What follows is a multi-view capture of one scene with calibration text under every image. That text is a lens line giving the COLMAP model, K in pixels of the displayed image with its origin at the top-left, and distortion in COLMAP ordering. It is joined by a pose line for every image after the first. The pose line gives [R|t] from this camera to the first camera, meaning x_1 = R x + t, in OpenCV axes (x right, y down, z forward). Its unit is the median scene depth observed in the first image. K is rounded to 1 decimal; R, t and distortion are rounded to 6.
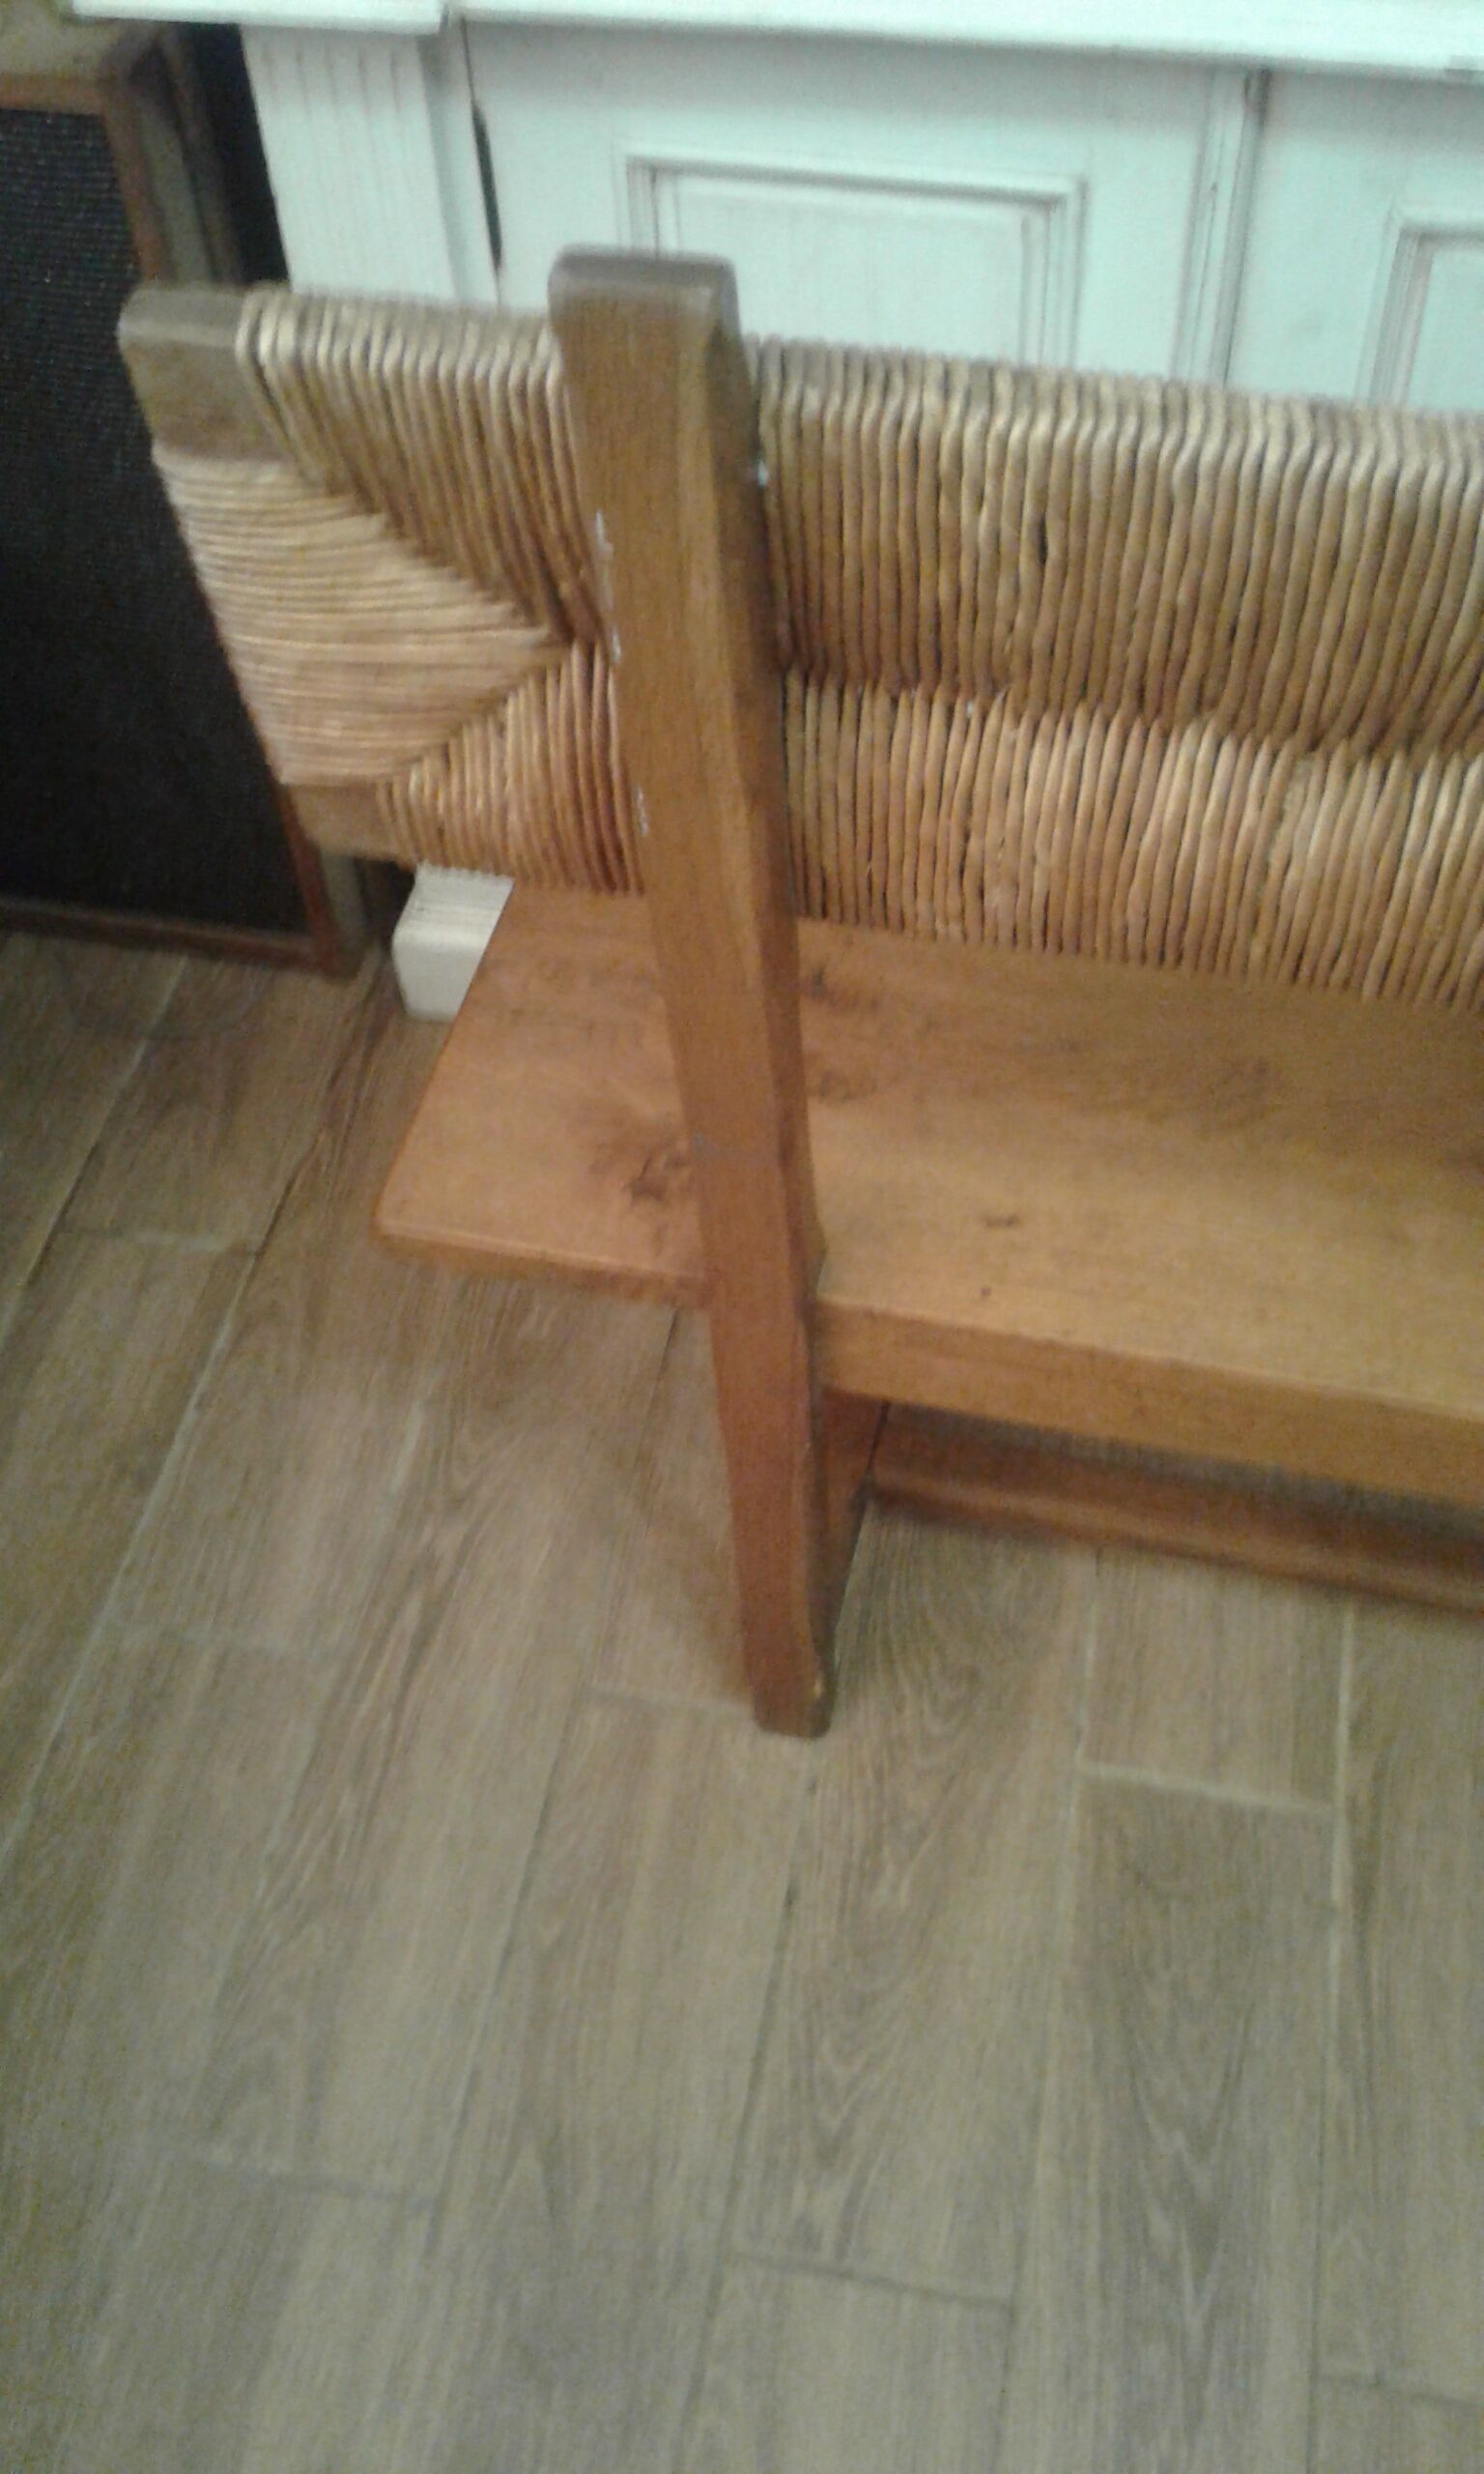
lens RADIAL K [[2267.6, 0, 727.3], [0, 2267.6, 1223.6], [0, 0, 1]] dist [0.045488, -0.018394]
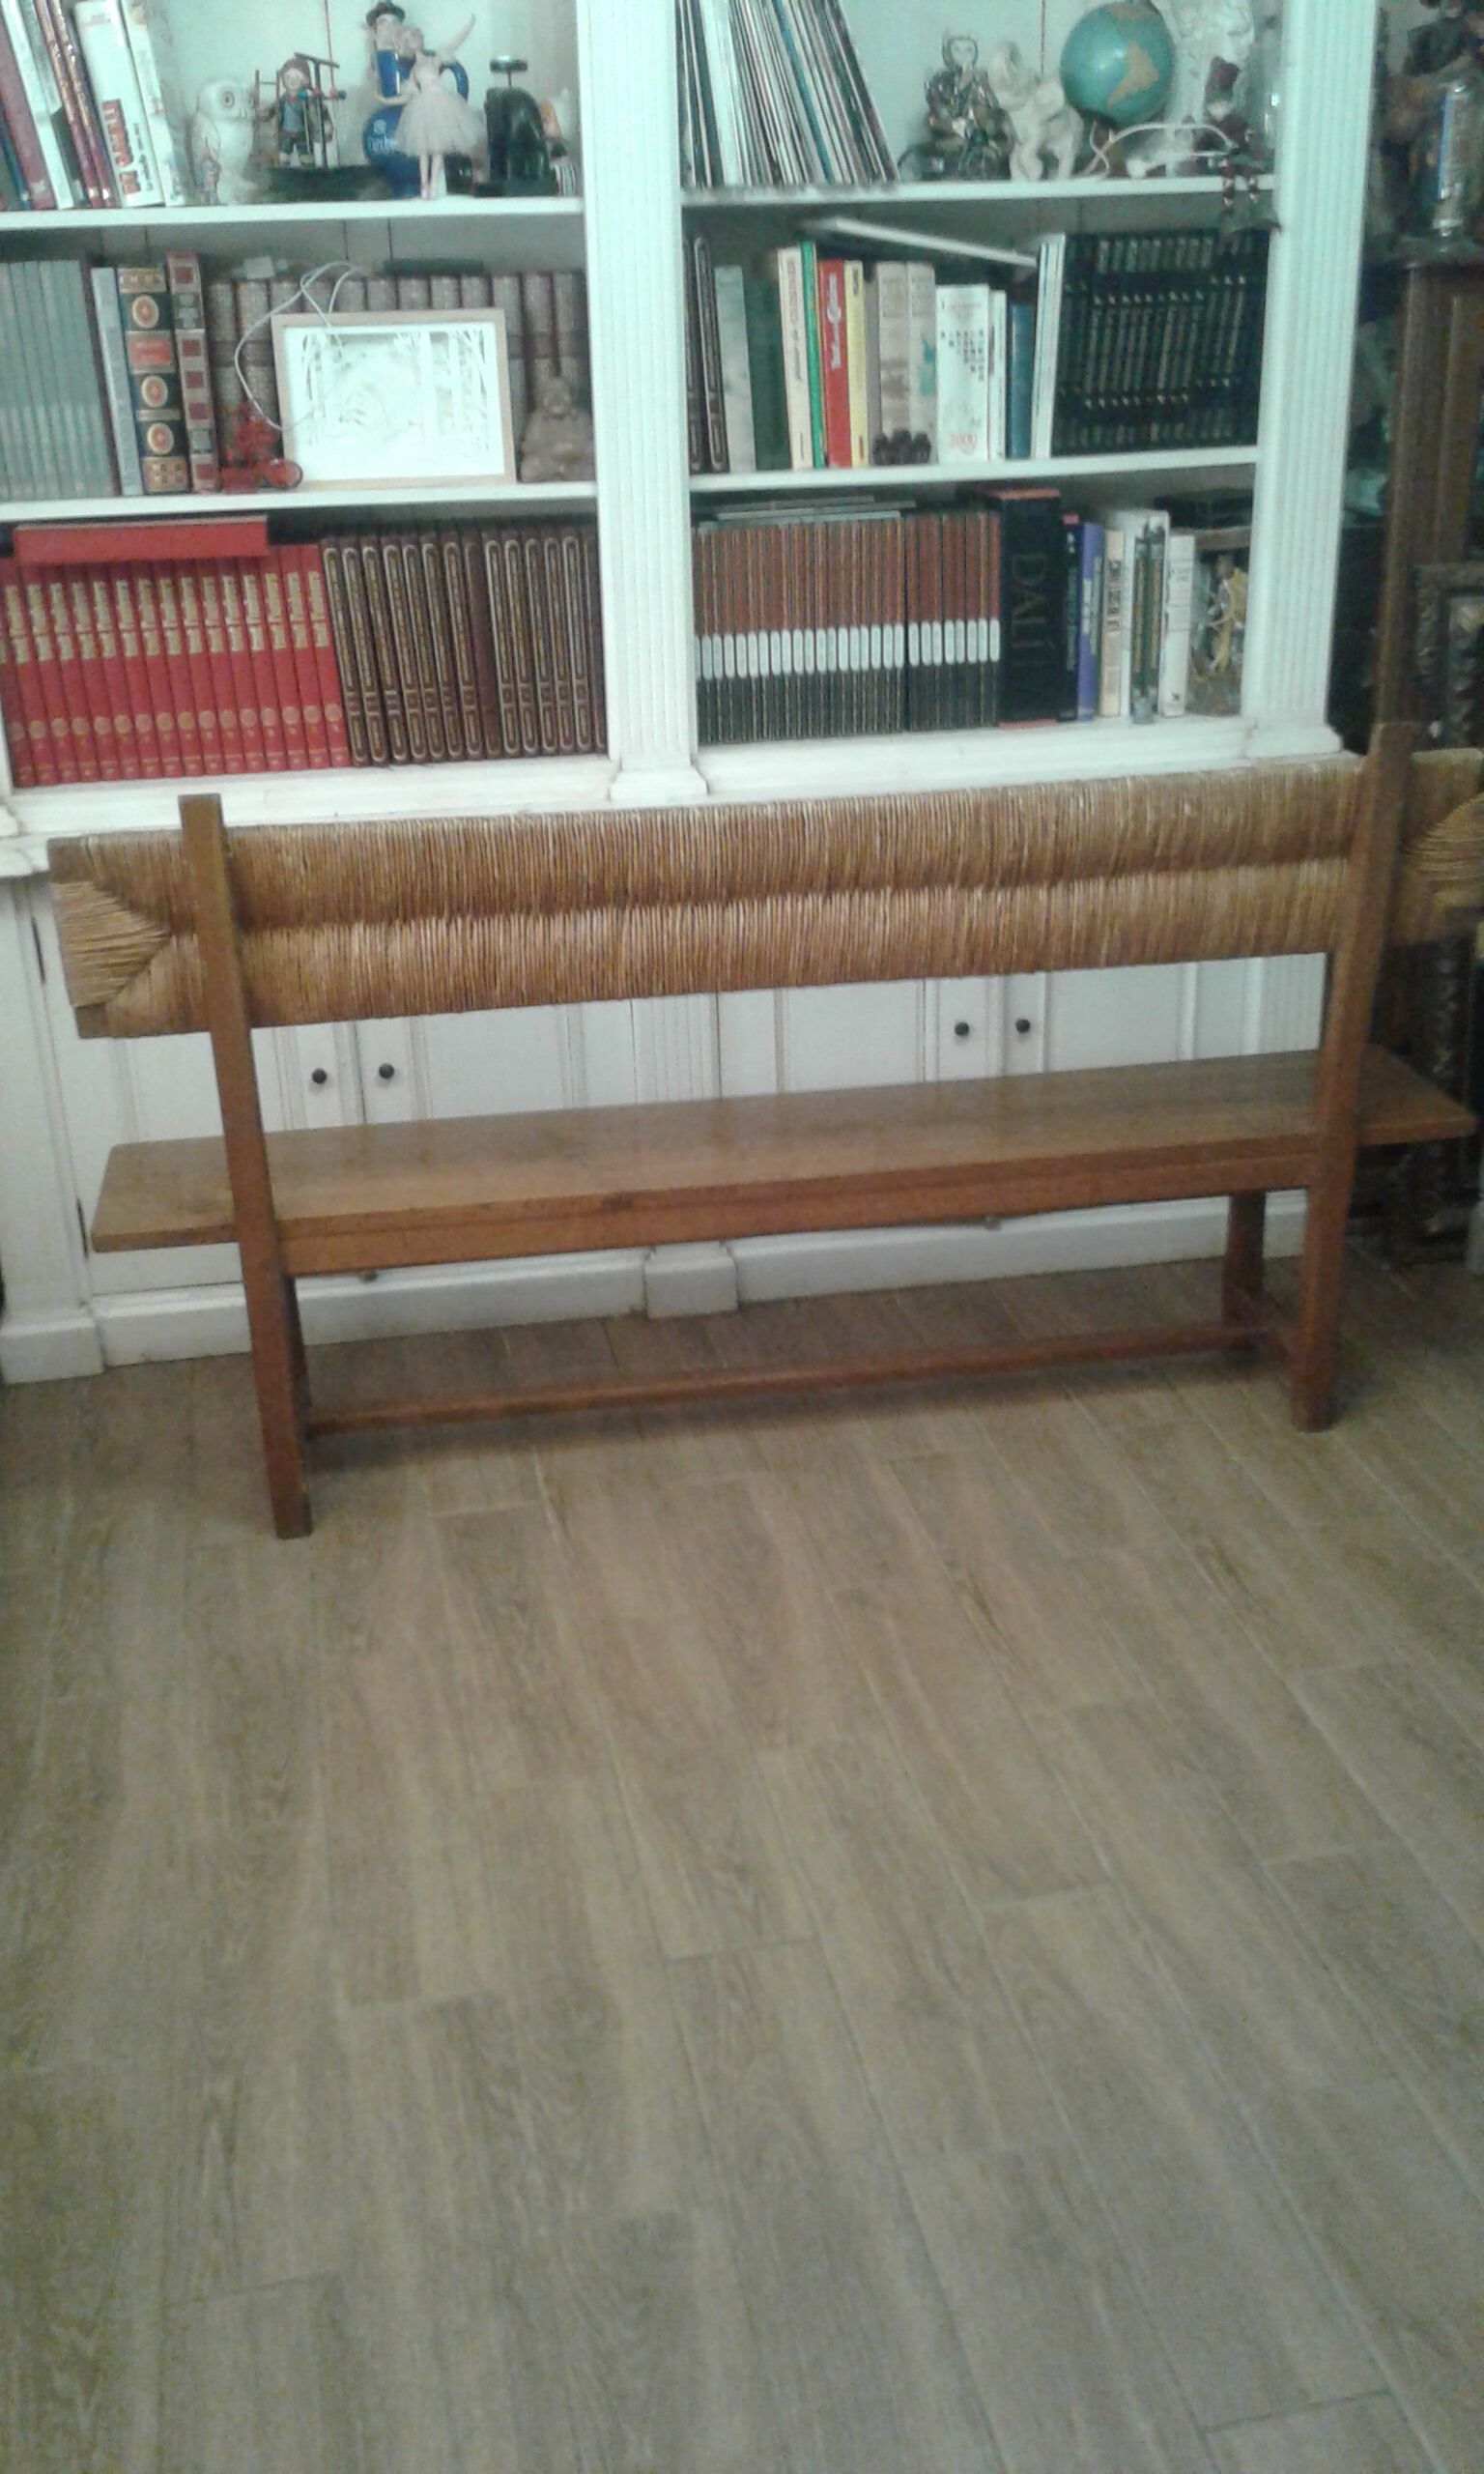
lens RADIAL K [[2314.5, 0, 711.7], [0, 2314.5, 1231.1], [0, 0, 1]] dist [0.045549, -0.006356]
pose [[0.921513, -0.134346, 0.364368, -0.380049], [0.299713, 0.842675, -0.447293, 1.118414], [-0.246952, 0.521392, 0.816802, -1.052127]]
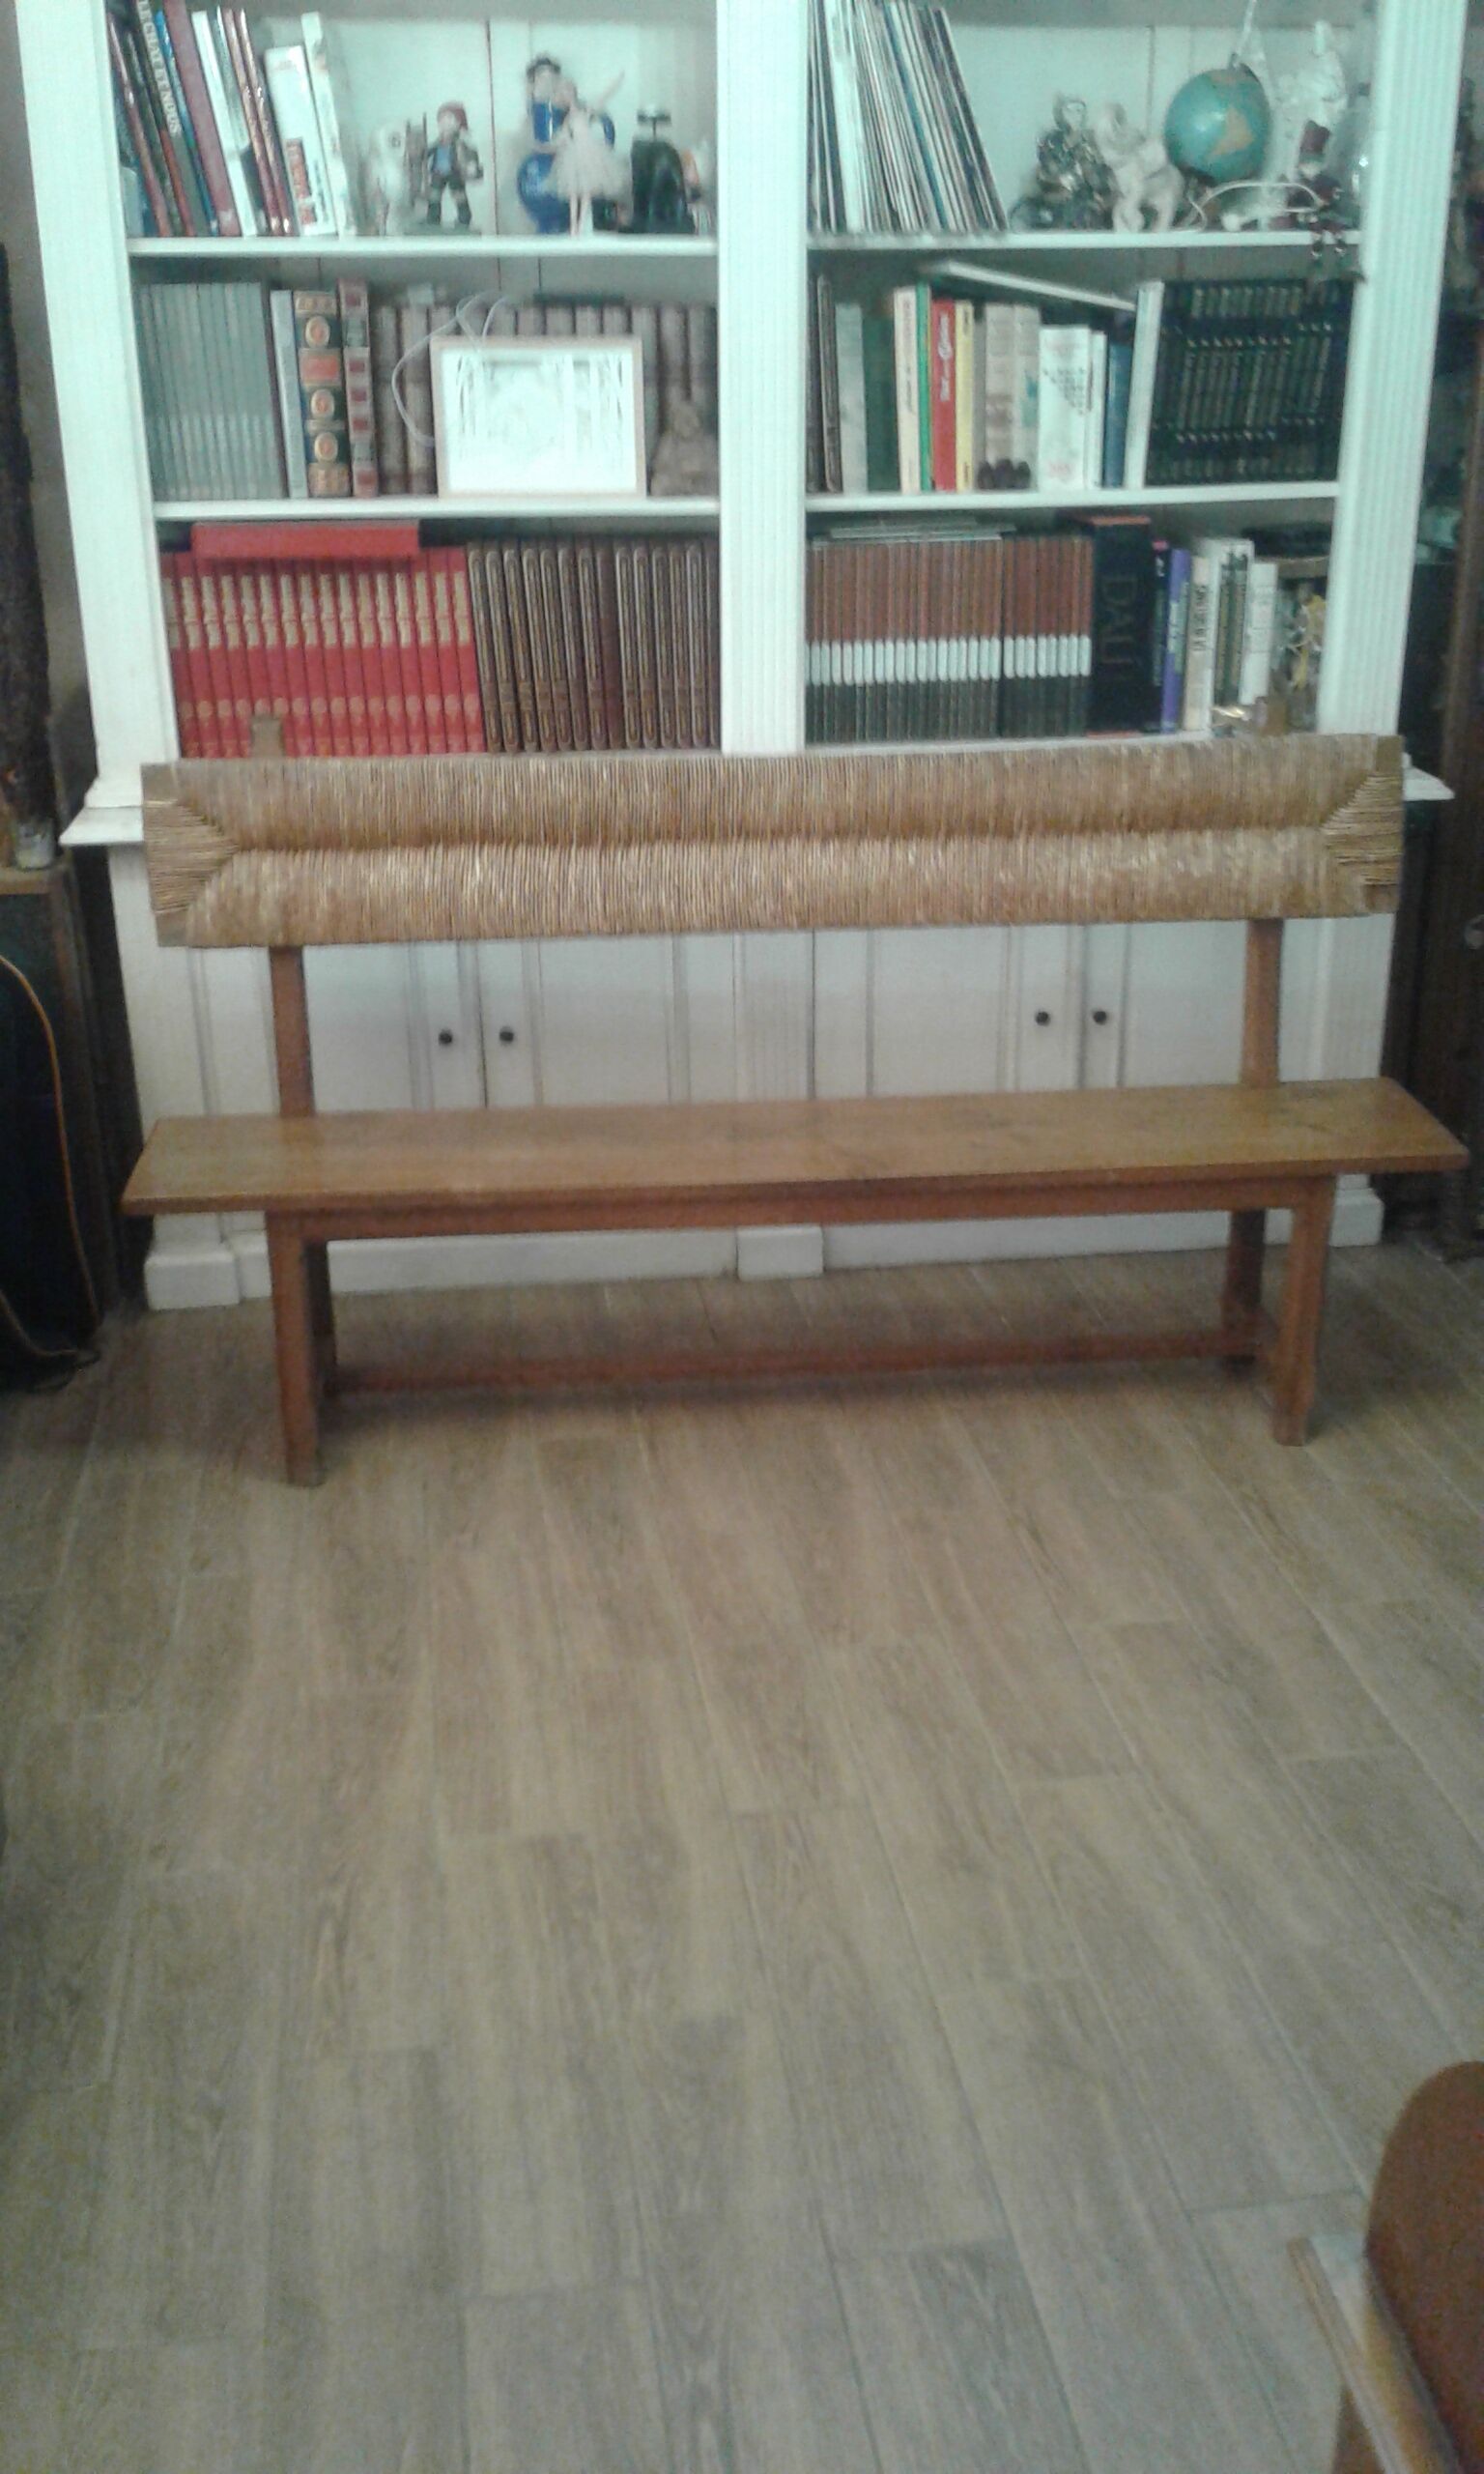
lens RADIAL K [[2267.6, 0, 727.3], [0, 2267.6, 1223.6], [0, 0, 1]] dist [0.045488, -0.018394]
pose [[0.938479, -0.096568, 0.331558, -0.432789], [0.252337, 0.847220, -0.467486, 1.252055], [-0.235759, 0.522391, 0.819467, -1.142676]]
